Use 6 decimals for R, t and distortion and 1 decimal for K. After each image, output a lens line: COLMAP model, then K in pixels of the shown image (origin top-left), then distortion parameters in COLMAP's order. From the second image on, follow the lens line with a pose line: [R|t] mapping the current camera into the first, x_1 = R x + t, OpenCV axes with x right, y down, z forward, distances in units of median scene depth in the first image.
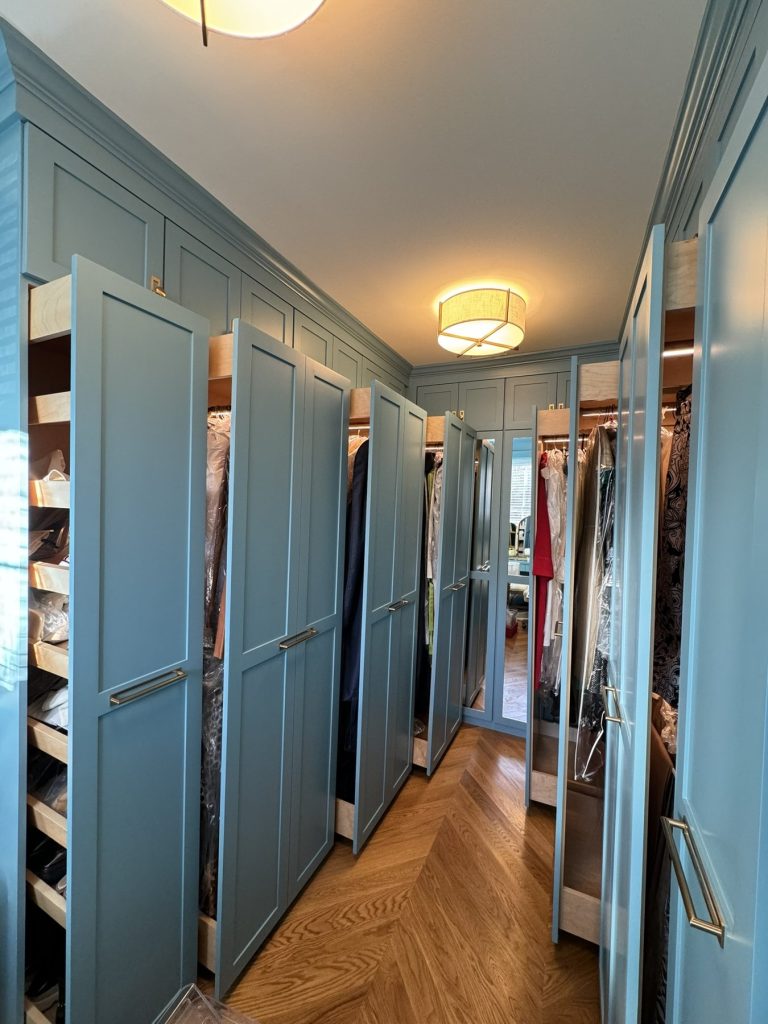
lens RADIAL K [[399.9, 0, 386.8], [0, 399.9, 509.6], [0, 0, 1]] dist [0.000999, 0.000440]
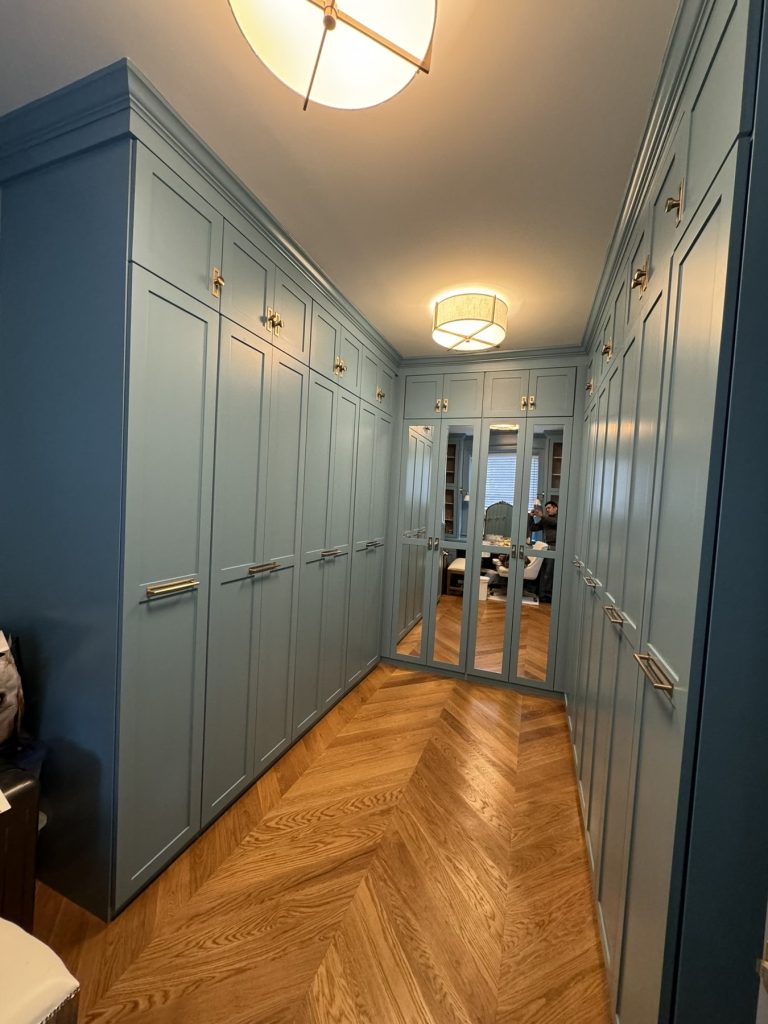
lens RADIAL K [[399.9, 0, 386.0], [0, 399.9, 509.3], [0, 0, 1]] dist [0.000999, 0.000440]
pose [[0.996151, 0.022939, 0.084603, -0.123606], [-0.024243, 0.999602, 0.014422, 0.090957], [-0.084239, -0.016417, 0.996310, -0.201753]]
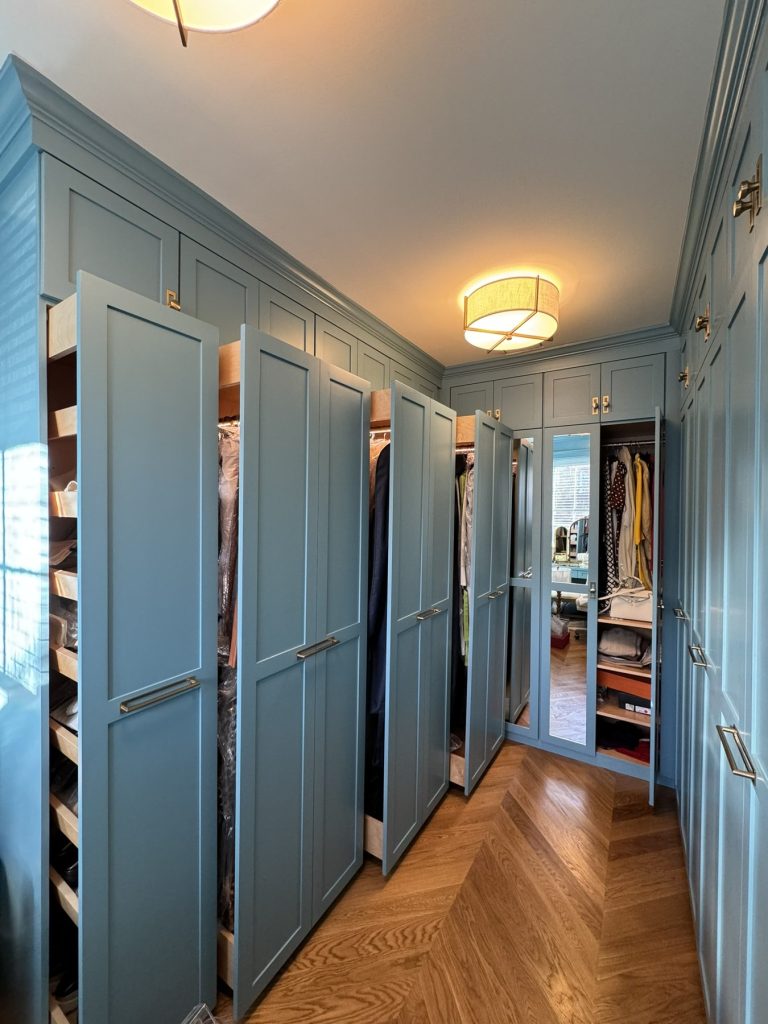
lens RADIAL K [[399.9, 0, 388.8], [0, 399.9, 509.9], [0, 0, 1]] dist [0.000999, 0.000440]
pose [[0.992953, -0.021096, -0.116618, 0.066324], [0.019278, 0.999675, -0.016691, 0.005576], [0.116932, 0.014326, 0.993037, 0.044824]]
